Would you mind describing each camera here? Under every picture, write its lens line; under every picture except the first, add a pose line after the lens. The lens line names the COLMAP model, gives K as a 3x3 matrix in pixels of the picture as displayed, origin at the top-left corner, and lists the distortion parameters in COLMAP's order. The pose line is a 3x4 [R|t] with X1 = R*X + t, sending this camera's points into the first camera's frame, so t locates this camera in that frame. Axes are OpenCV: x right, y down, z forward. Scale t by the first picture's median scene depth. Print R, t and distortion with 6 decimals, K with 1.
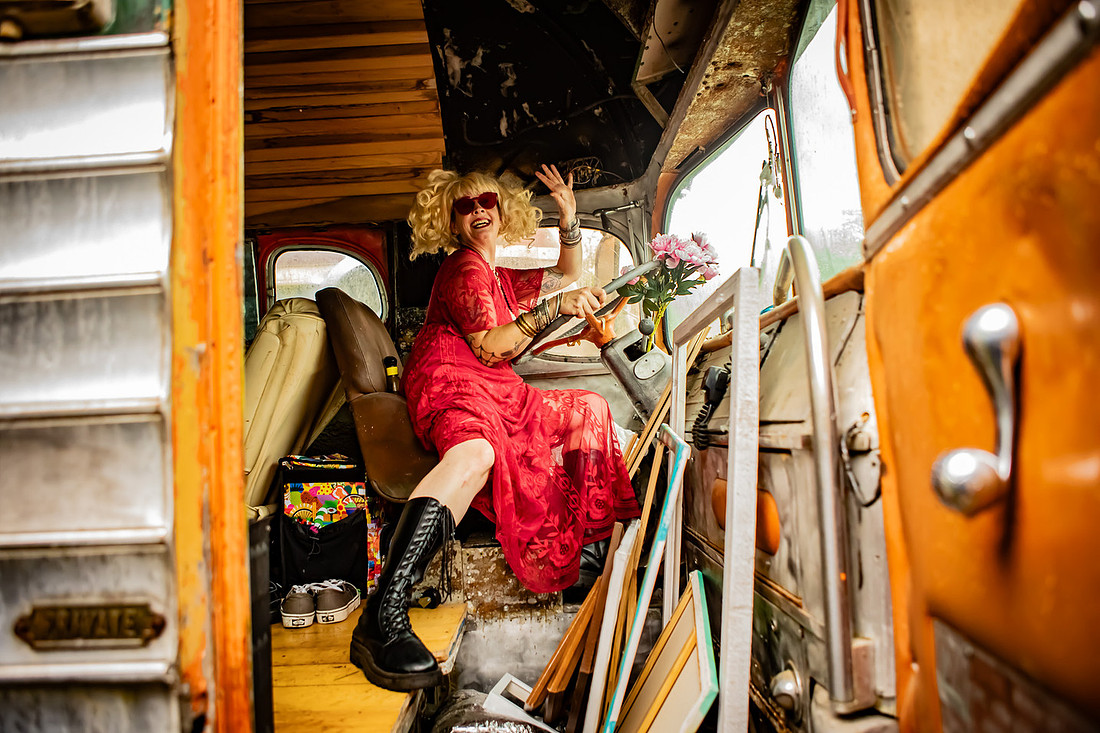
lens RADIAL K [[776.9, 0, 550.0], [0, 776.9, 366.5], [0, 0, 1]] dist [-0.131277, 0.106783]
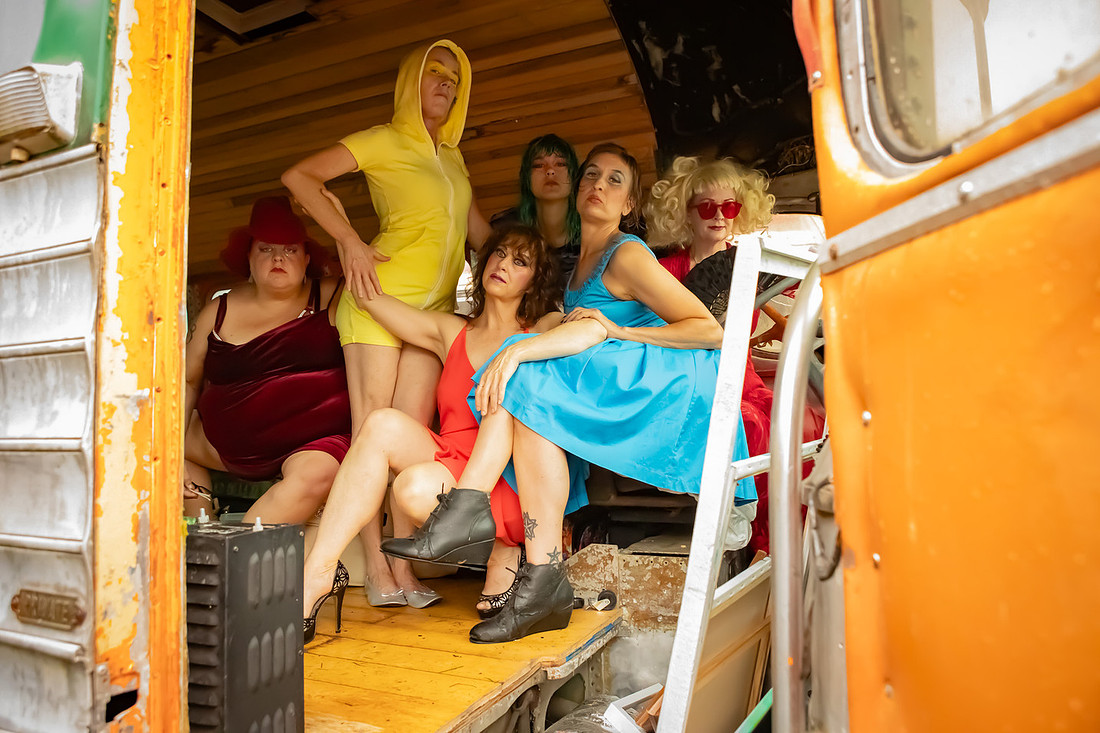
lens RADIAL K [[776.9, 0, 550.0], [0, 776.9, 366.5], [0, 0, 1]] dist [-0.131277, 0.106783]
pose [[0.899361, 0.006847, -0.437154, 0.241806], [0.006305, 0.999570, 0.028627, -0.036087], [0.437162, -0.028502, 0.898931, 0.070285]]
